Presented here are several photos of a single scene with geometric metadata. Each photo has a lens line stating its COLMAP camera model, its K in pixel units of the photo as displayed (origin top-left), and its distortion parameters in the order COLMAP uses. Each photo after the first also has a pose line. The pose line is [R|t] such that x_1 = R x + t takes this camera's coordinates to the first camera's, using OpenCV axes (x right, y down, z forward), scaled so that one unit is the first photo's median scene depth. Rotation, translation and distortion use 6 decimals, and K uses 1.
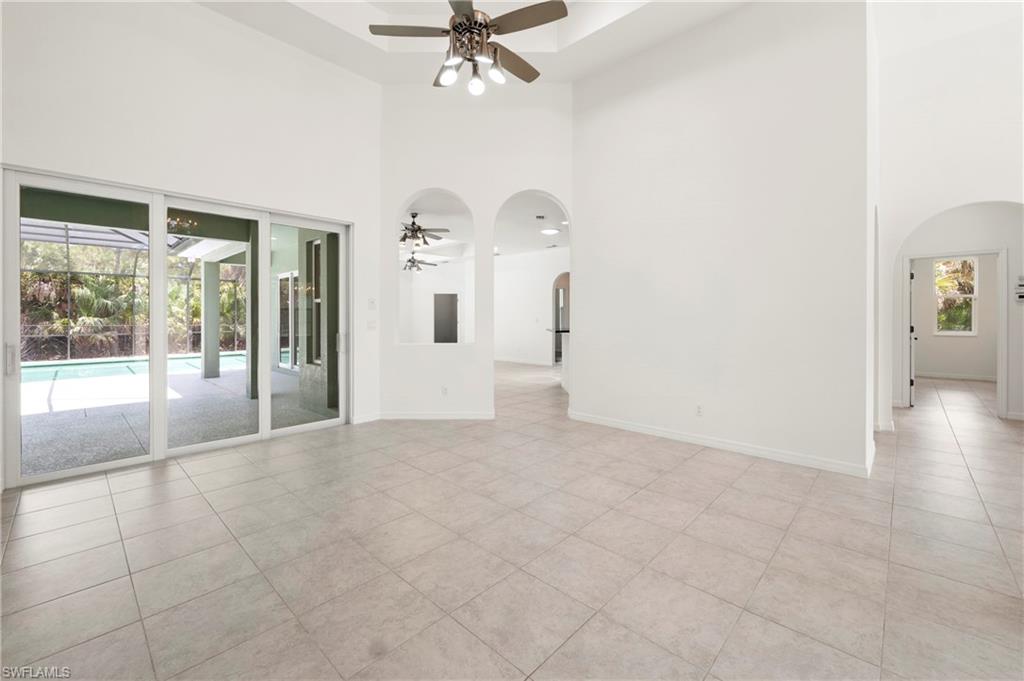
lens RADIAL K [[421.5, 0, 511.6], [0, 421.5, 319.1], [0, 0, 1]] dist [-0.010528, -0.000245]
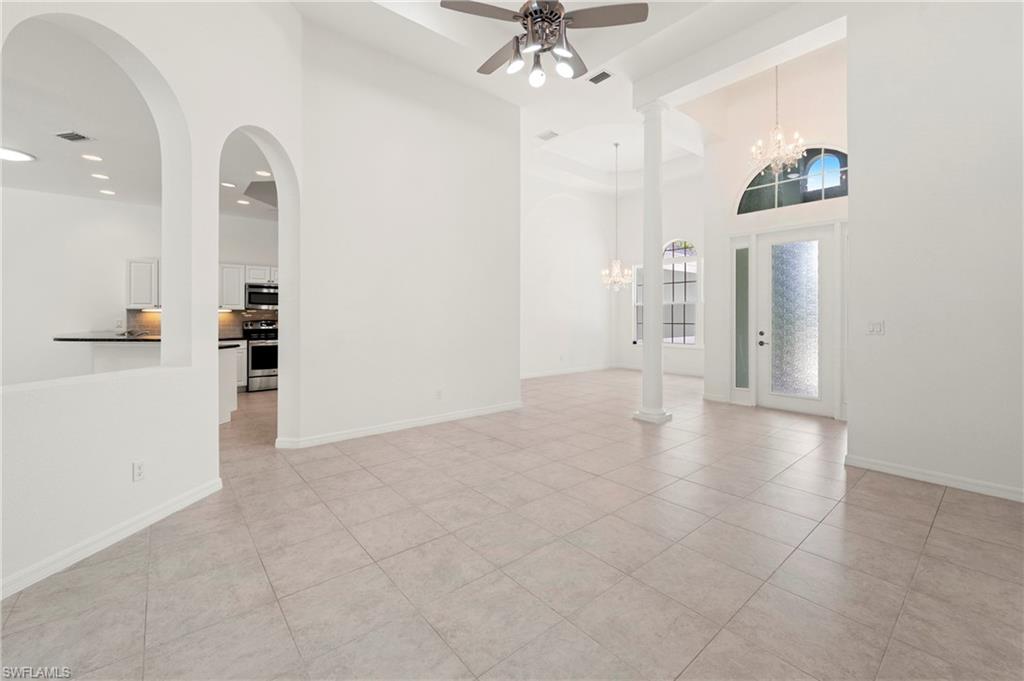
lens RADIAL K [[420.8, 0, 515.0], [0, 420.8, 316.6], [0, 0, 1]] dist [-0.001882, -0.000109]
pose [[0.112331, -0.002221, 0.993668, -1.038463], [0.006266, 0.999979, 0.001527, -0.007135], [-0.993651, 0.006055, 0.112342, 0.929309]]
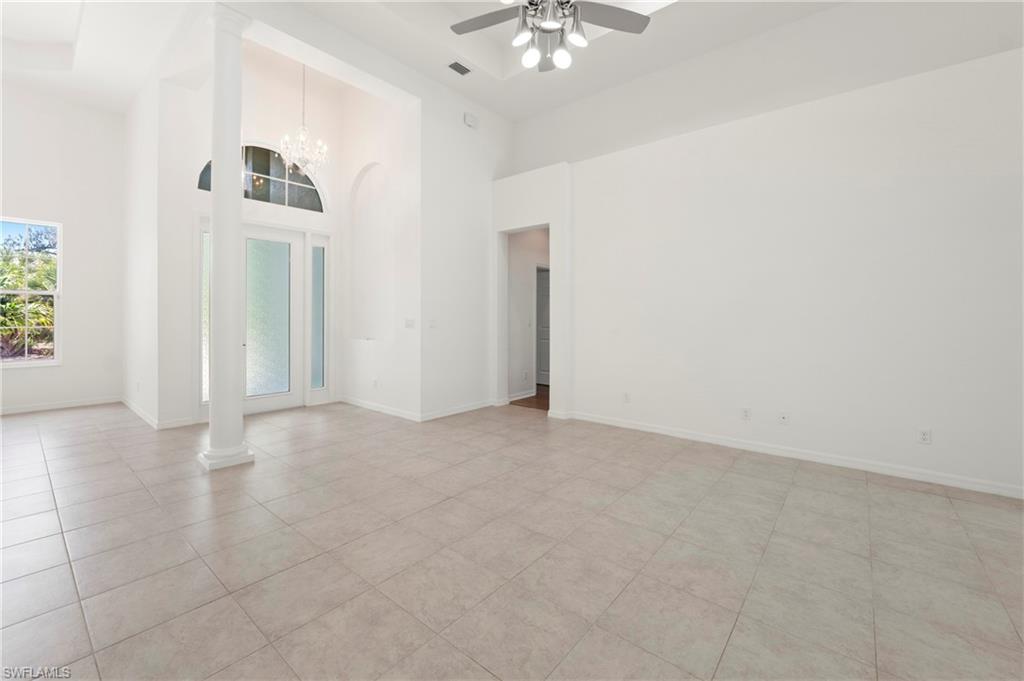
lens RADIAL K [[421.5, 0, 509.5], [0, 421.5, 314.2], [0, 0, 1]] dist [-0.007530, -0.000126]
pose [[-0.998070, -0.005405, -0.061867, 0.046040], [-0.005599, 0.999980, 0.002962, -0.013860], [0.061850, 0.003303, -0.998080, 1.851048]]
